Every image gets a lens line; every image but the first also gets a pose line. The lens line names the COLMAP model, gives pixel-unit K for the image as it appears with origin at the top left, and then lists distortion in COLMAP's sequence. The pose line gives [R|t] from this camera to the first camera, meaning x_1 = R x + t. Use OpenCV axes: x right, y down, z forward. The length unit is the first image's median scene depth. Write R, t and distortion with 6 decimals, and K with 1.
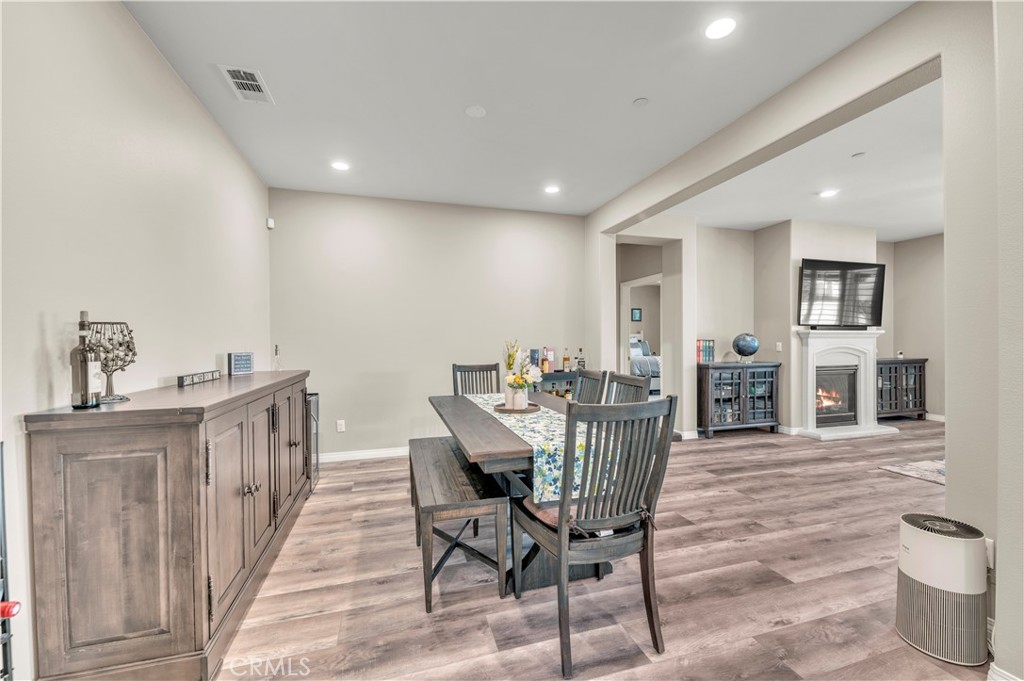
lens RADIAL K [[411.7, 0, 512.0], [0, 411.7, 340.5], [0, 0, 1]] dist [0.002195, 0.000236]
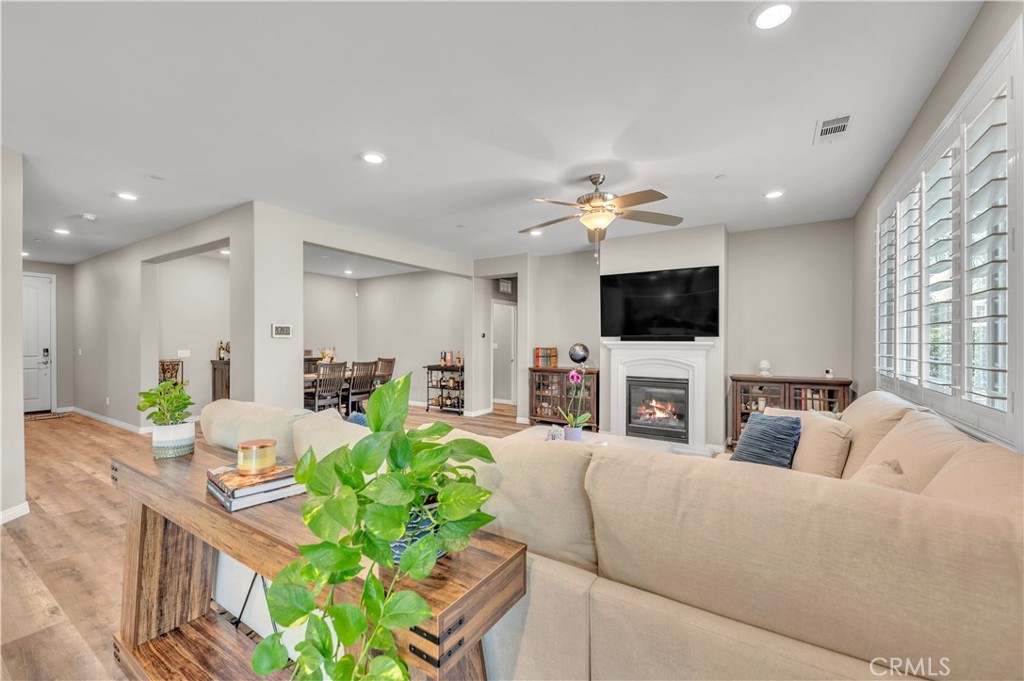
lens RADIAL K [[411.7, 0, 512.0], [0, 411.7, 340.5], [0, 0, 1]] dist [0.002195, 0.000236]
pose [[0.653412, 0.004673, -0.756988, 1.322896], [-0.007409, 0.999973, -0.000222, -0.024383], [0.756966, 0.005754, 0.653429, 0.099271]]
